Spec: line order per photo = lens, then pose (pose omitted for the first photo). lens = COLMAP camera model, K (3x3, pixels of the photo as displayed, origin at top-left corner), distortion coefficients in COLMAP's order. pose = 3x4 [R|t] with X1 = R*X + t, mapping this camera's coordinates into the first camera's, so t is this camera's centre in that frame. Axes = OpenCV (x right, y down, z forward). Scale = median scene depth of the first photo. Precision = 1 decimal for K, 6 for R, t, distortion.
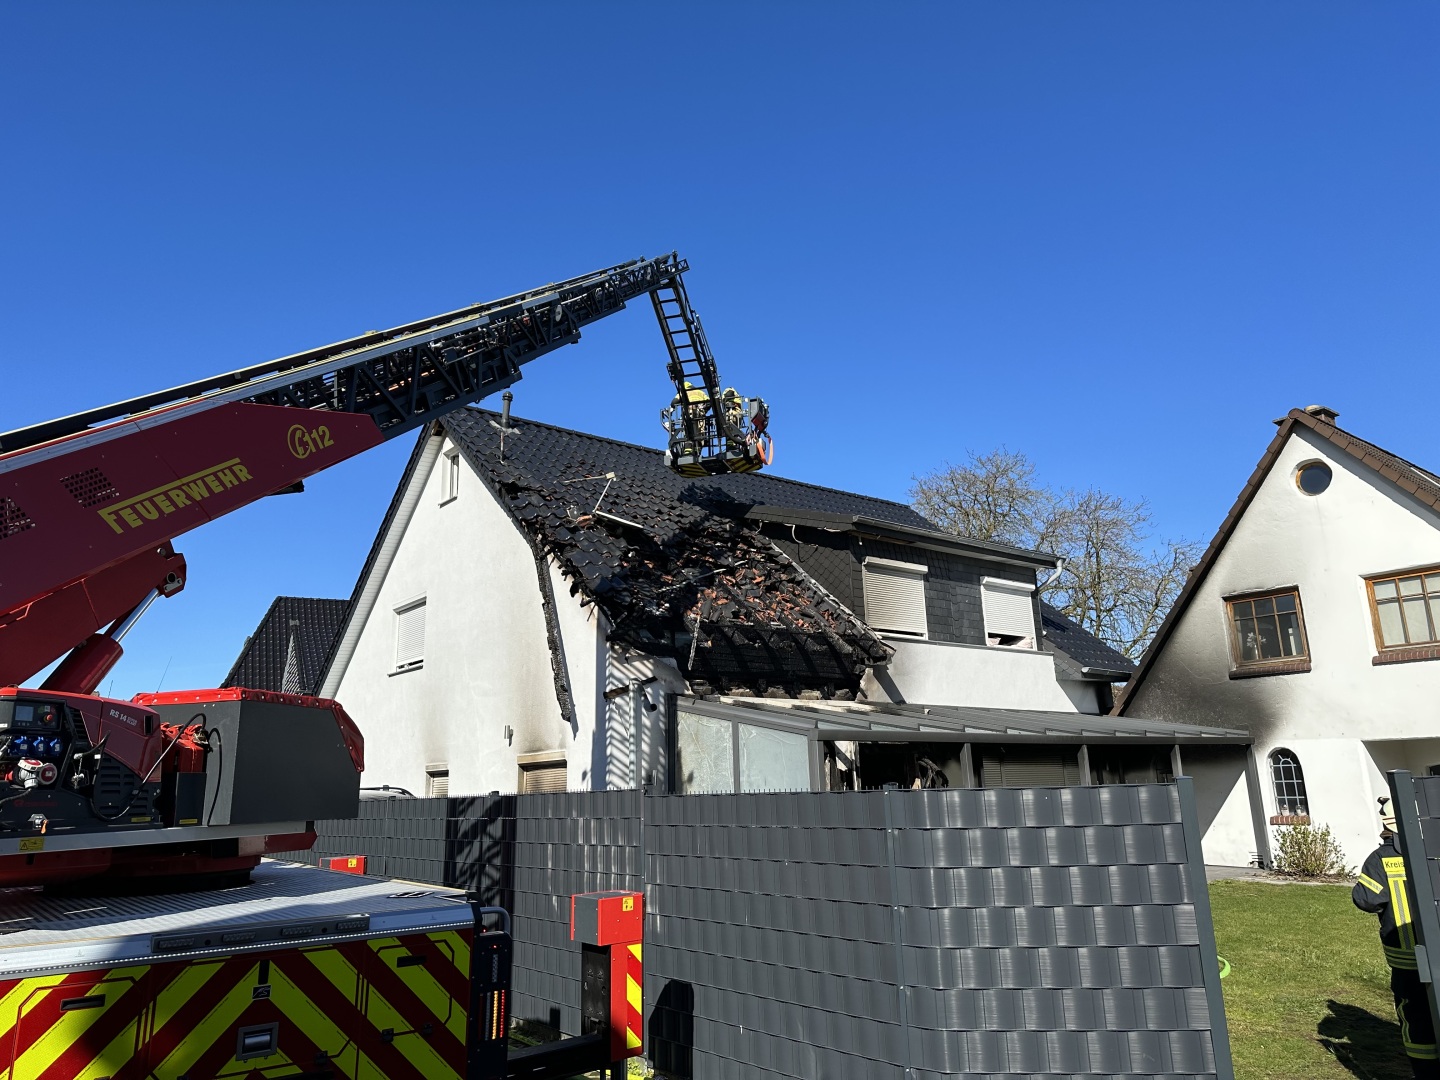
lens RADIAL K [[986.5, 0, 720.0], [0, 986.5, 540.0], [0, 0, 1]] dist [0.083532, -0.117958]
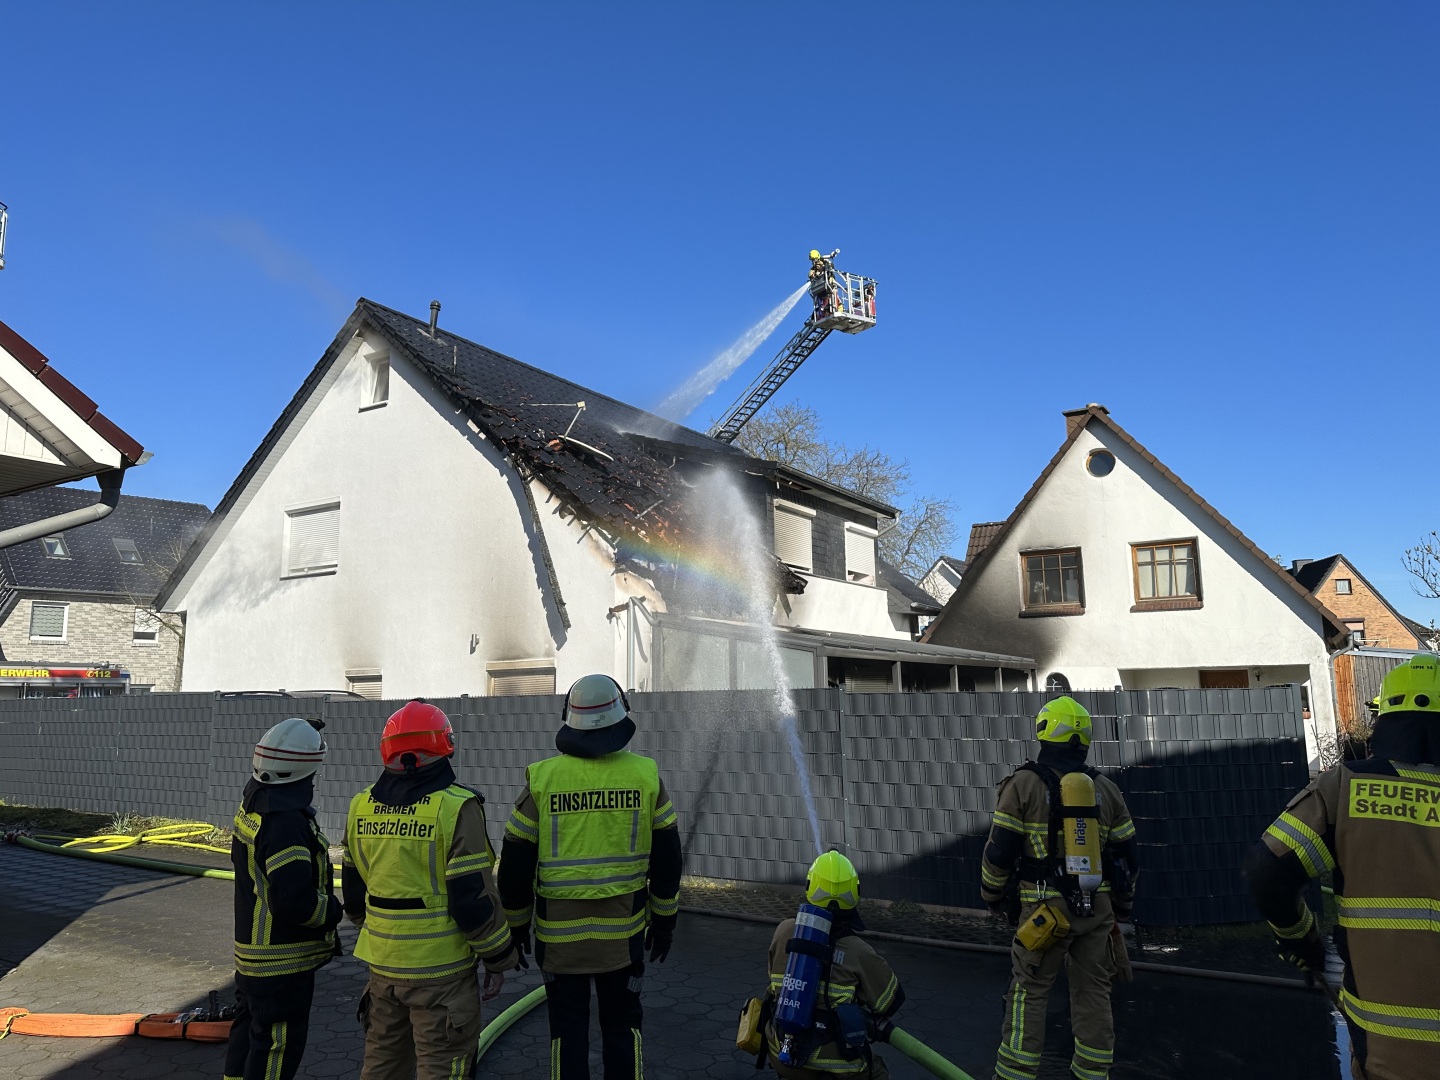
lens RADIAL K [[986.5, 0, 720.0], [0, 986.5, 540.0], [0, 0, 1]] dist [0.083532, -0.117958]
pose [[0.948153, 0.067243, 0.310619, -0.246637], [-0.091487, 0.993739, 0.064137, -0.002254], [-0.304361, -0.089229, 0.948368, -0.055171]]
